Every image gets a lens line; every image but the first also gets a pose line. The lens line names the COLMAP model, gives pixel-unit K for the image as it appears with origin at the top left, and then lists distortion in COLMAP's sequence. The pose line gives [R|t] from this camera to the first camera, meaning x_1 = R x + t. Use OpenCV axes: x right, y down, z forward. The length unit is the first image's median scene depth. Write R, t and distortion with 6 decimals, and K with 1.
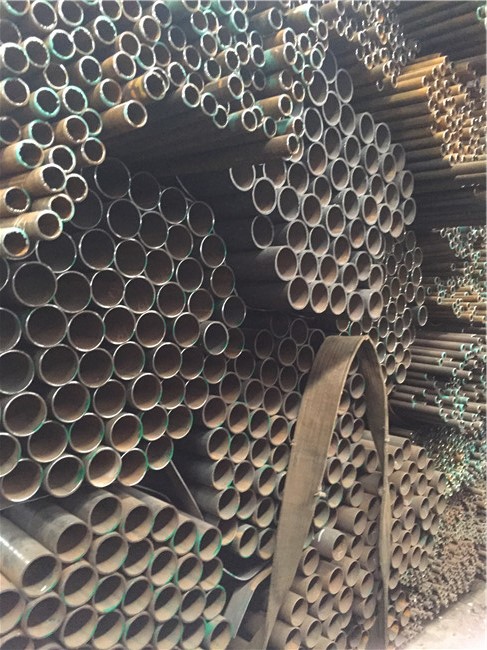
lens RADIAL K [[555.5, 0, 245.4], [0, 555.5, 325.3], [0, 0, 1]] dist [0.053608, -0.046387]
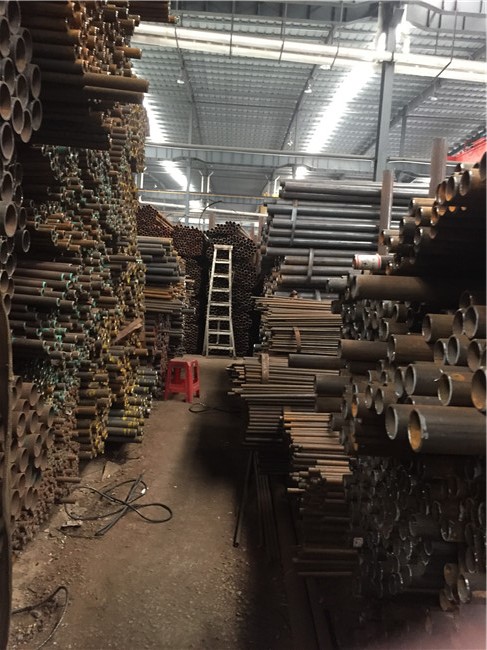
lens RADIAL K [[555.5, 0, 243.7], [0, 555.5, 325.7], [0, 0, 1]] dist [0.053608, -0.046387]
pose [[0.693673, -0.057442, 0.717996, -0.093505], [-0.023175, 0.994519, 0.101956, 0.018052], [-0.719917, -0.087364, 0.688540, 0.102278]]
